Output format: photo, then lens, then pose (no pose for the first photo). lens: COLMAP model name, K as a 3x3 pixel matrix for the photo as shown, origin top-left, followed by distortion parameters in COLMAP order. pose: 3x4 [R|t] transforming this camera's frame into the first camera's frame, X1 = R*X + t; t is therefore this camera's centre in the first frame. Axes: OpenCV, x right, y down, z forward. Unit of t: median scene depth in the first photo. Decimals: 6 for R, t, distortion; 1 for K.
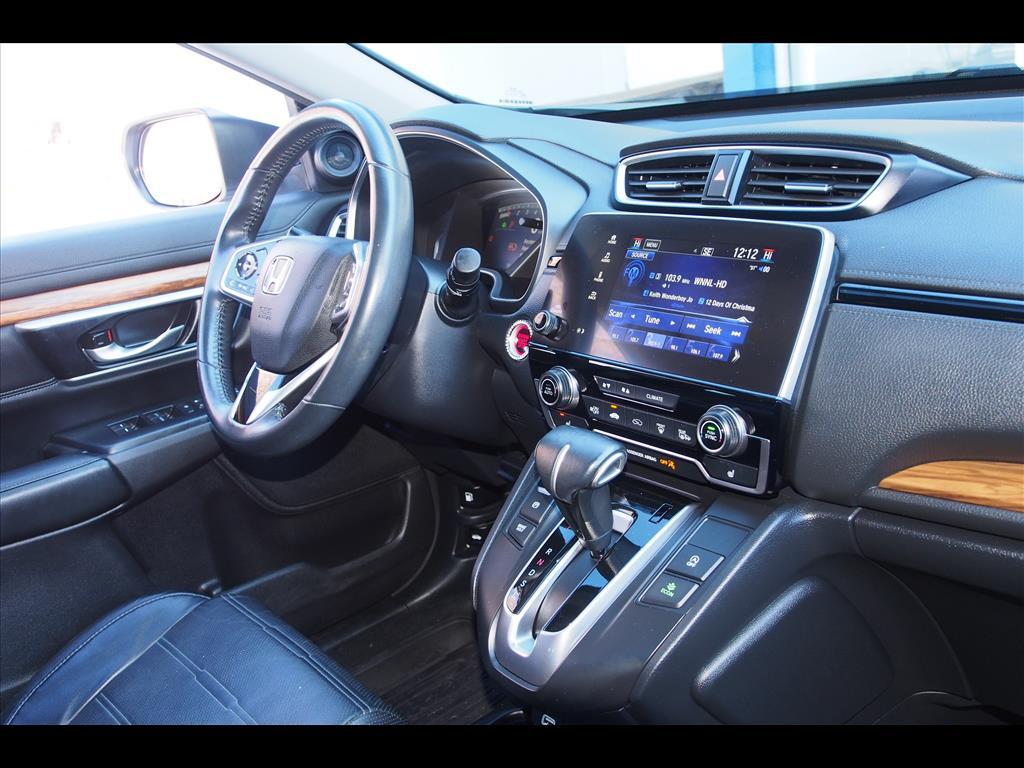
lens RADIAL K [[972.9, 0, 513.4], [0, 972.9, 384.0], [0, 0, 1]] dist [-0.011043, 0.003063]
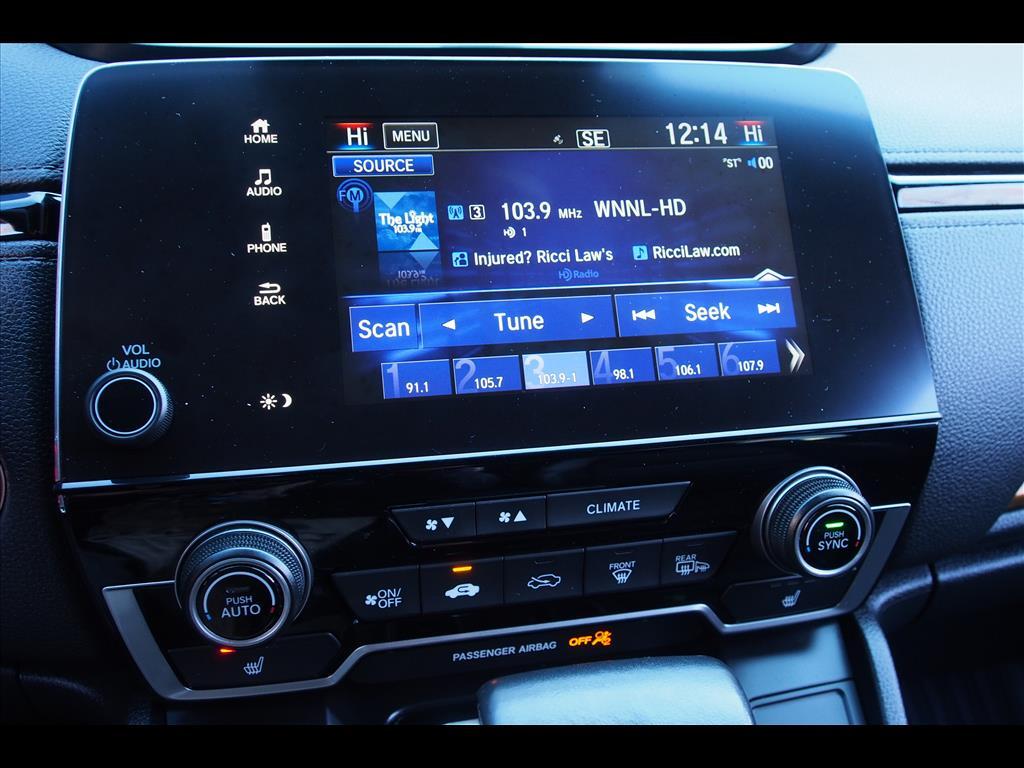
lens RADIAL K [[899.3, 0, 510.8], [0, 899.3, 387.1], [0, 0, 1]] dist [-0.007948, -0.001166]
pose [[0.437087, -0.241877, 0.866285, -0.181063], [0.207206, 0.964333, 0.164706, -0.102691], [-0.875226, 0.107509, 0.471616, 0.851016]]
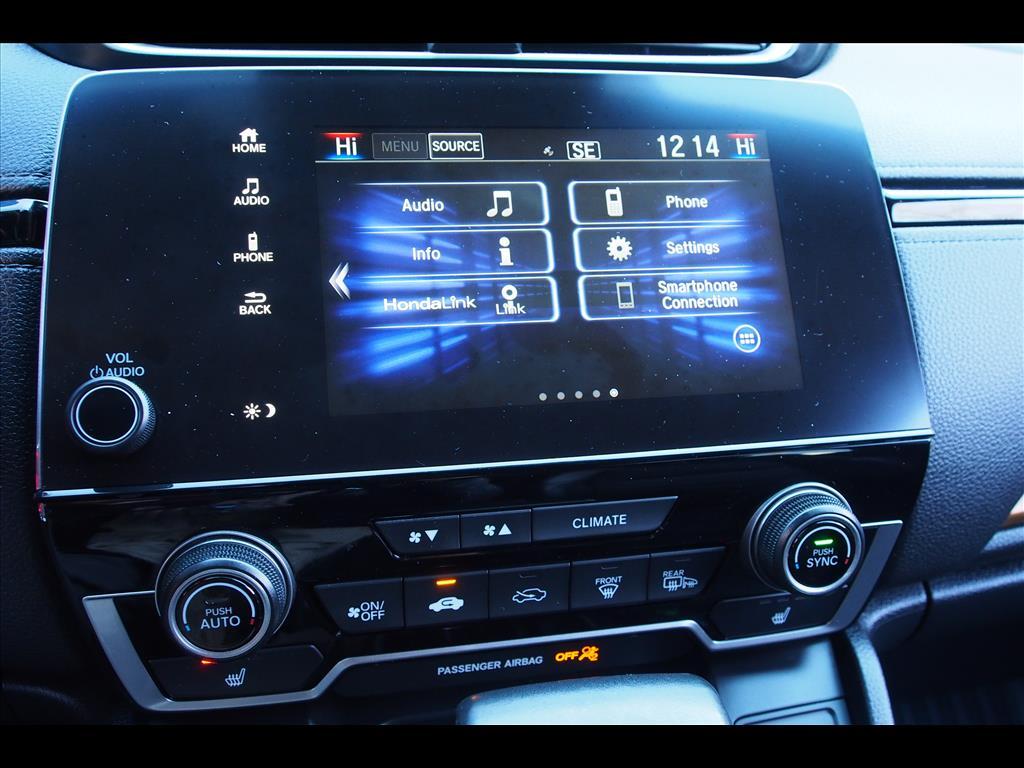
lens RADIAL K [[899.3, 0, 511.8], [0, 899.3, 388.2], [0, 0, 1]] dist [-0.007948, -0.001166]
pose [[0.445700, -0.228427, 0.865547, -0.174923], [0.198804, 0.968007, 0.153097, -0.101178], [-0.872828, 0.103839, 0.476854, 0.844754]]
